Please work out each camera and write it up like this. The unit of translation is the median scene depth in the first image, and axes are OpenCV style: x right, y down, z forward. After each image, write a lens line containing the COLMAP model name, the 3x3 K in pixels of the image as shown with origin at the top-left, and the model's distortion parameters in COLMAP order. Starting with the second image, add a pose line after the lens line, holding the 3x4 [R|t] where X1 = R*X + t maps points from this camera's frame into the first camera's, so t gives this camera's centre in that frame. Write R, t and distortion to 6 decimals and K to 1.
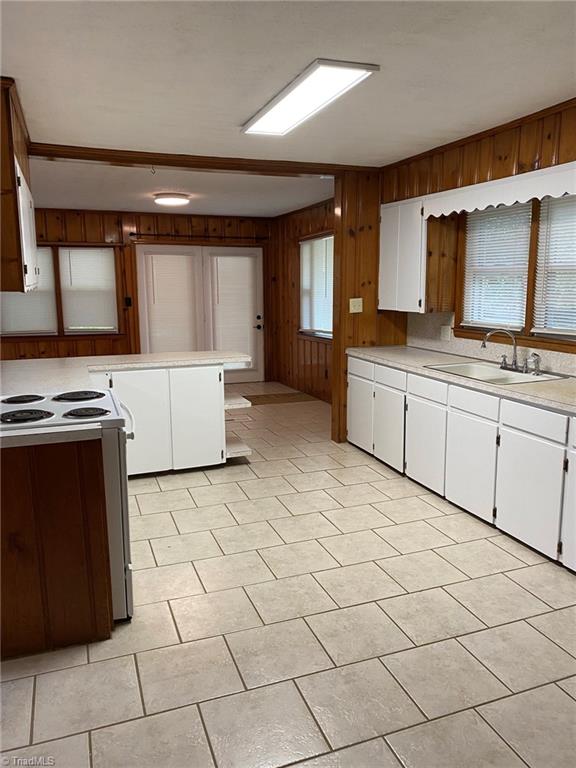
lens RADIAL K [[580.4, 0, 290.6], [0, 580.4, 378.0], [0, 0, 1]] dist [0.024148, -0.016405]
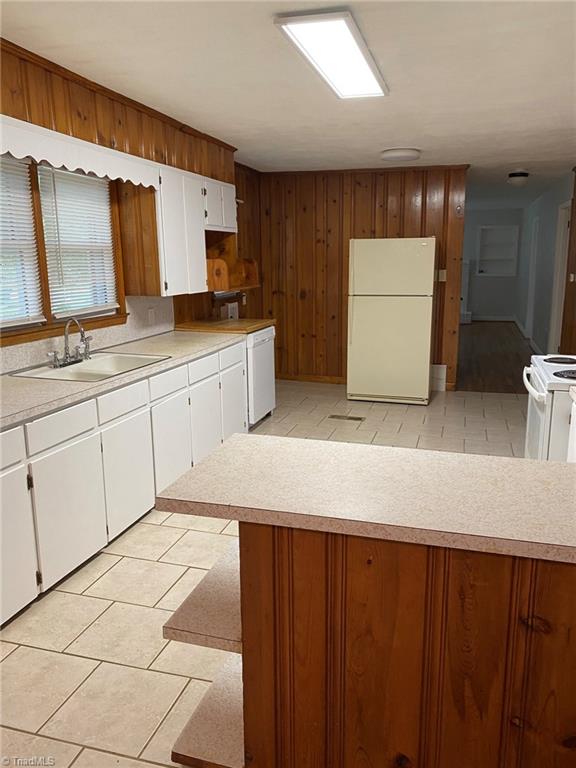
lens RADIAL K [[580.4, 0, 299.0], [0, 580.4, 375.5], [0, 0, 1]] dist [0.024148, -0.016405]
pose [[-0.803429, -0.108351, 0.585458, -0.420723], [0.108301, 0.940304, 0.322645, -0.250852], [-0.585468, 0.322628, -0.743733, 1.515249]]
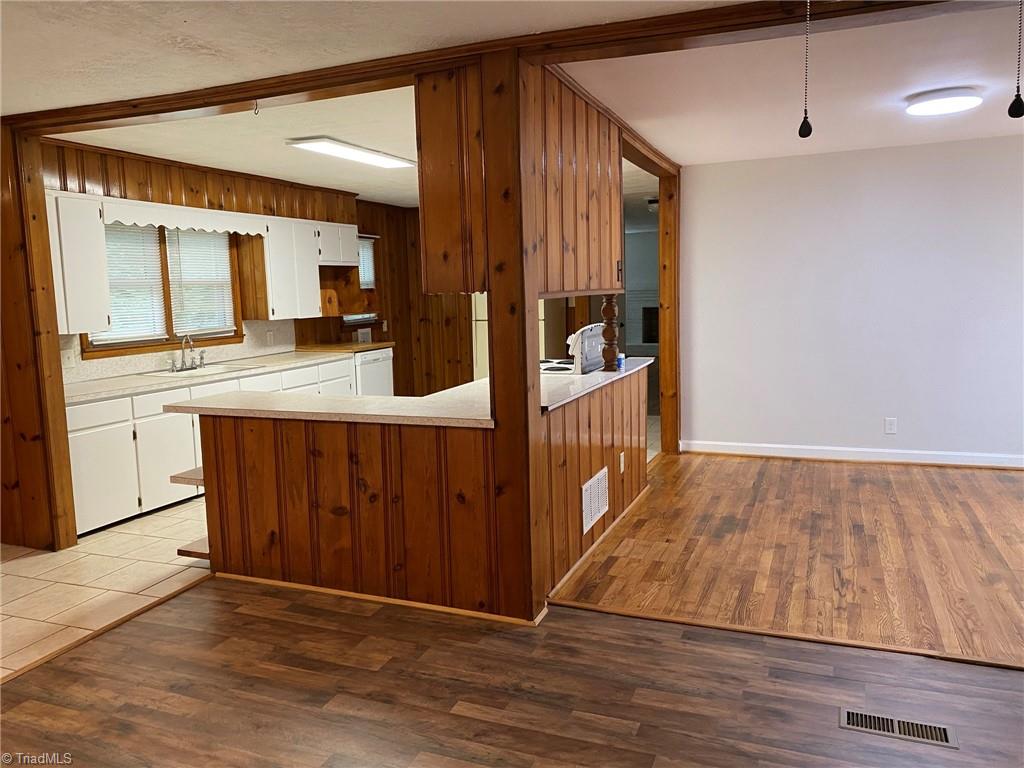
lens RADIAL K [[773.9, 0, 512.1], [0, 773.9, 375.8], [0, 0, 1]] dist [0.024148, -0.016405]
pose [[-0.735257, -0.053250, 0.675693, -1.177621], [0.142009, 0.962679, 0.230394, -0.275850], [-0.662745, 0.265354, -0.700255, 1.722156]]
